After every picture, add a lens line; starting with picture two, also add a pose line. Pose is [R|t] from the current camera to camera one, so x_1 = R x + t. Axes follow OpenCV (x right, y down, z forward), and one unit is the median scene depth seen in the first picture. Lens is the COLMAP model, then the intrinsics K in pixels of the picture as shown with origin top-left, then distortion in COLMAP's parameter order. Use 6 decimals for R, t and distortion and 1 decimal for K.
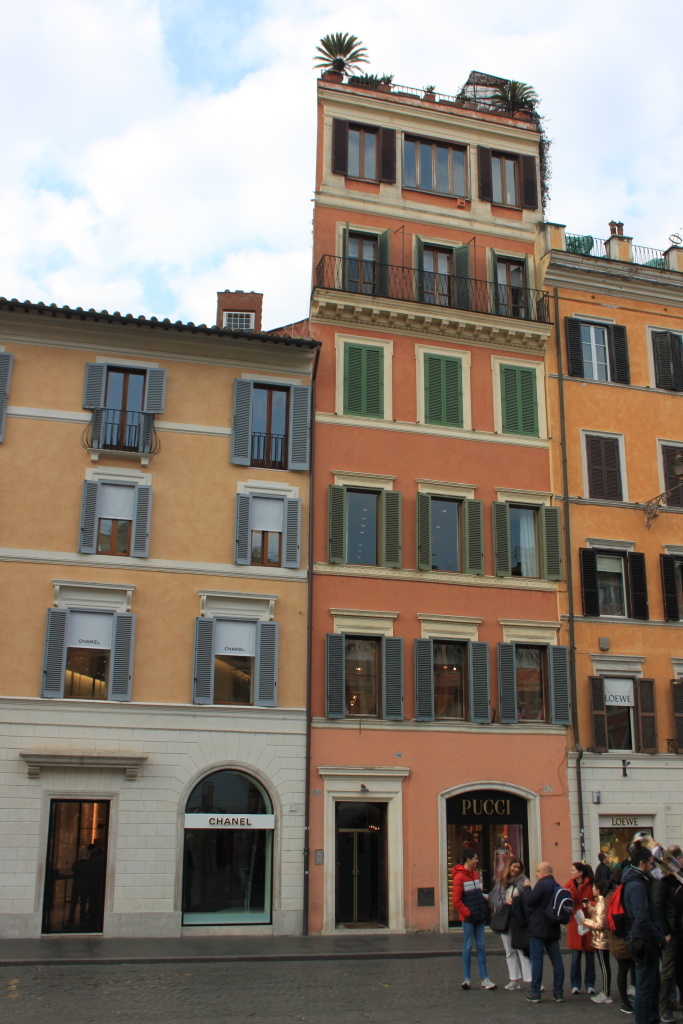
lens RADIAL K [[1052.4, 0, 341.5], [0, 1052.4, 512.0], [0, 0, 1]] dist [-0.093227, -0.002176]
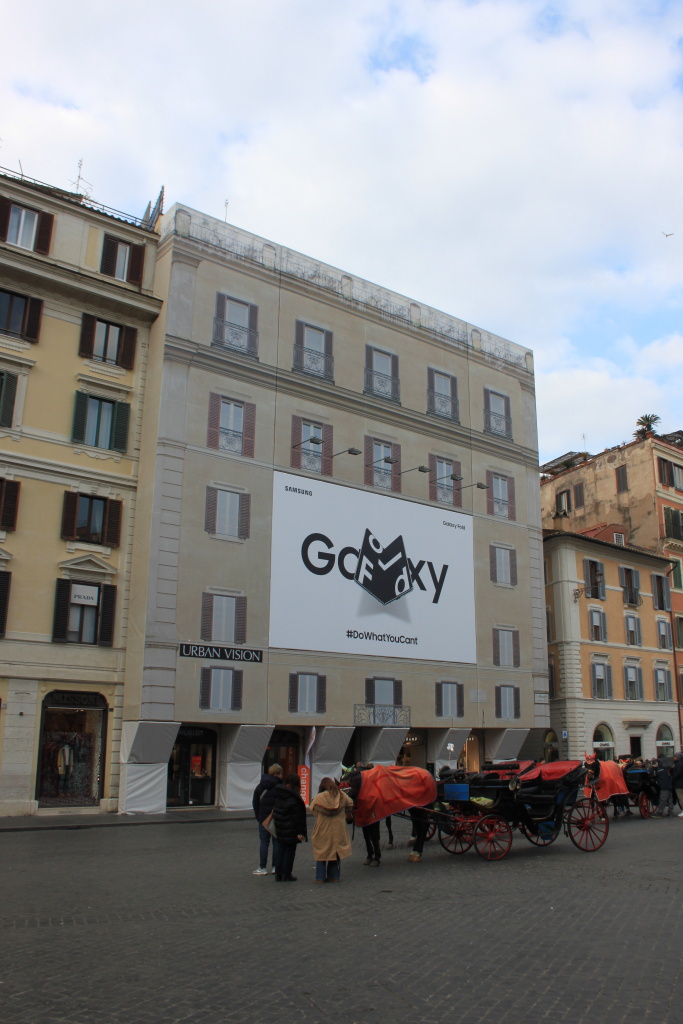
lens RADIAL K [[841.5, 0, 341.5], [0, 841.5, 512.0], [0, 0, 1]] dist [-0.112029, 0.000297]
pose [[0.927798, 0.106738, 0.357489, -1.624729], [-0.118353, 0.992914, 0.010703, -0.219094], [-0.353813, -0.052240, 0.933856, -0.648576]]
